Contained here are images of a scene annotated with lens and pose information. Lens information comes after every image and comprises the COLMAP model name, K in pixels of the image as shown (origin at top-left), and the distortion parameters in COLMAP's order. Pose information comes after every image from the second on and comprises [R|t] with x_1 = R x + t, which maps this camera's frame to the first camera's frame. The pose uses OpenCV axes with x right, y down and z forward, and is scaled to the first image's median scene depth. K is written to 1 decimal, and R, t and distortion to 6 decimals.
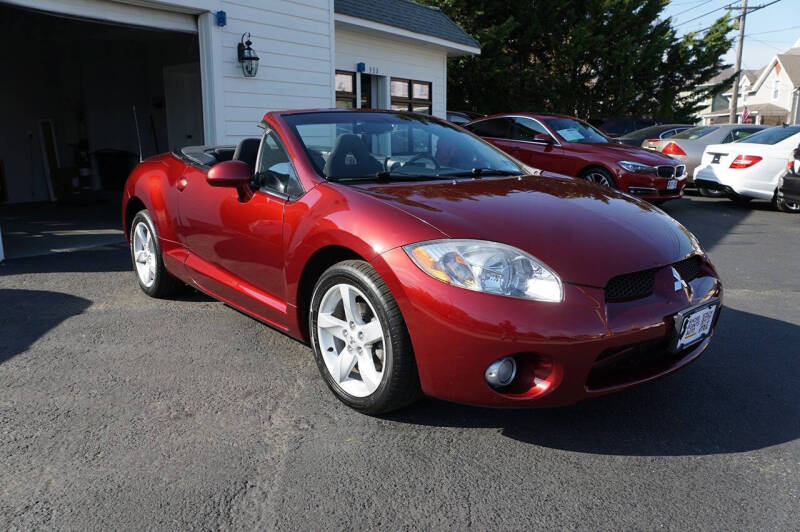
lens RADIAL K [[637.5, 0, 401.6], [0, 637.5, 268.9], [0, 0, 1]] dist [-0.140403, 0.167669]
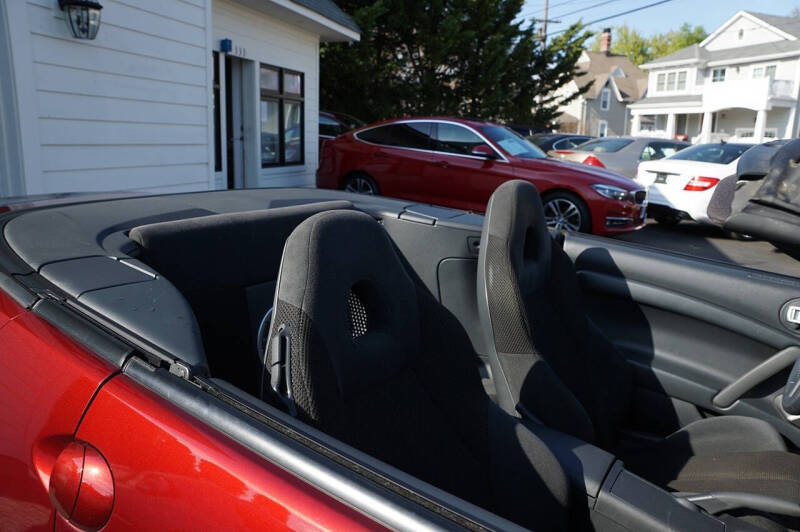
lens RADIAL K [[637.5, 0, 401.6], [0, 637.5, 268.9], [0, 0, 1]] dist [-0.140403, 0.167669]
pose [[0.949119, -0.036485, 0.312799, -0.130721], [0.035594, 0.999330, 0.008560, -0.082304], [-0.312901, 0.003010, 0.949781, 0.330336]]
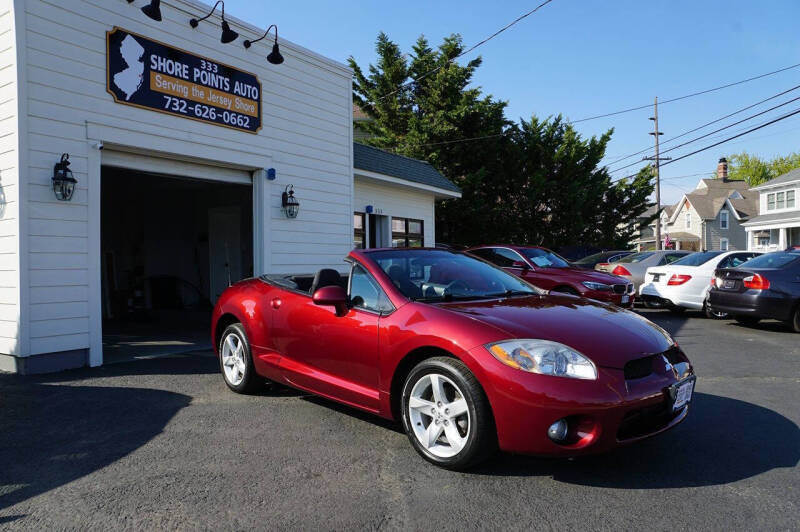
lens RADIAL K [[558.6, 0, 402.3], [0, 558.6, 268.5], [0, 0, 1]] dist [-0.156103, 0.114494]
pose [[0.999089, -0.009016, 0.041719, -0.057436], [0.016961, 0.980815, -0.194200, 0.008899], [-0.039168, 0.194731, 0.980074, -0.063680]]
